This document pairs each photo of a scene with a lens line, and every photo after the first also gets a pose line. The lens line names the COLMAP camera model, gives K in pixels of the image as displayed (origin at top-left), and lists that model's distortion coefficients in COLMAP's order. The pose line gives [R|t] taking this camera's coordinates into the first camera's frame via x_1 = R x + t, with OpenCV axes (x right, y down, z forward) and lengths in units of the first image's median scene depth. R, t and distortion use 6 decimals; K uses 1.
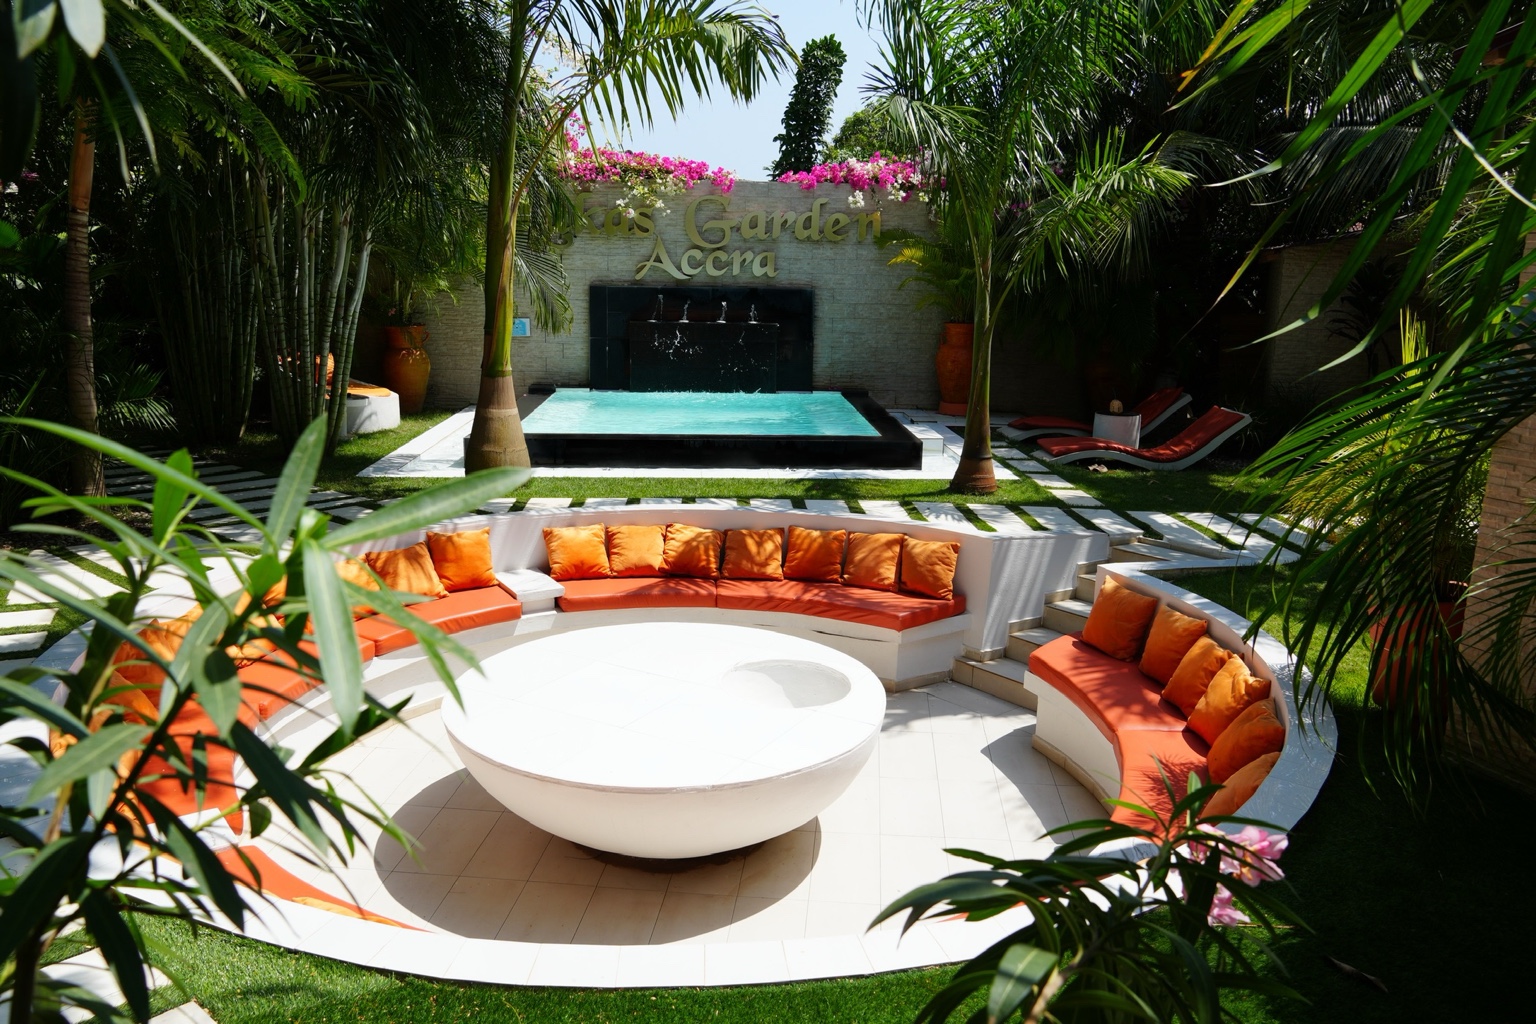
lens RADIAL K [[1038.2, 0, 761.7], [0, 1038.2, 485.5], [0, 0, 1]] dist [0.000070, 0.000928]
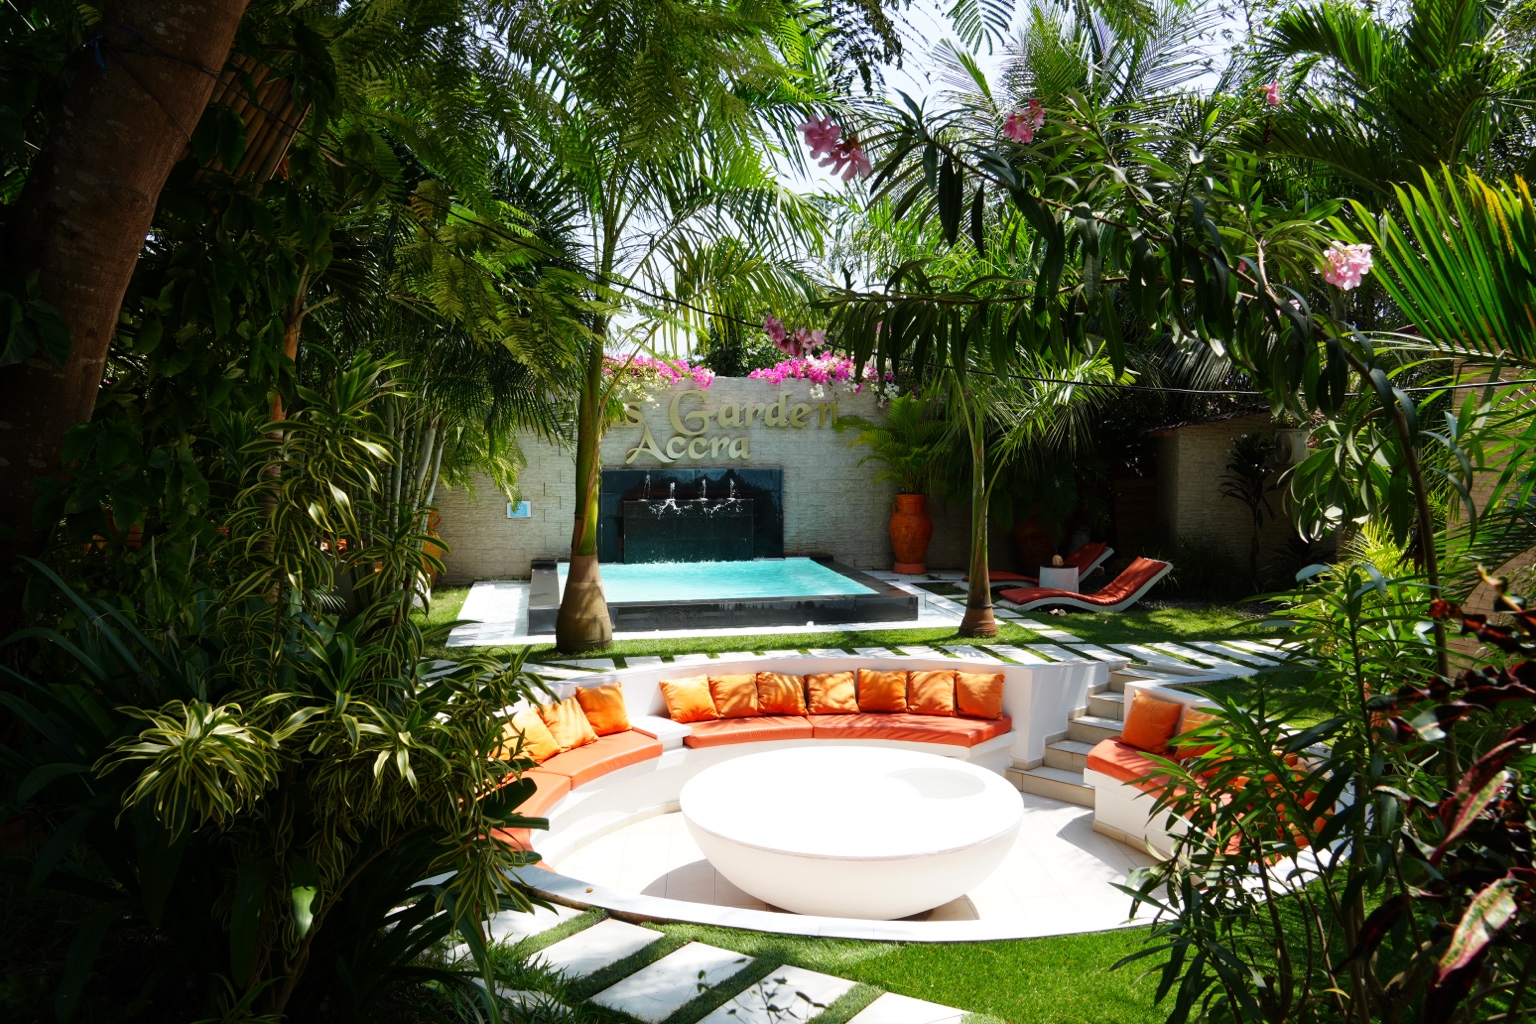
lens RADIAL K [[1038.2, 0, 761.7], [0, 1038.2, 485.5], [0, 0, 1]] dist [0.000070, 0.000928]
pose [[0.990269, -0.027744, 0.136372, -0.212720], [0.049342, 0.986262, -0.157646, 0.012696], [-0.130125, 0.162840, 0.978034, -0.176692]]
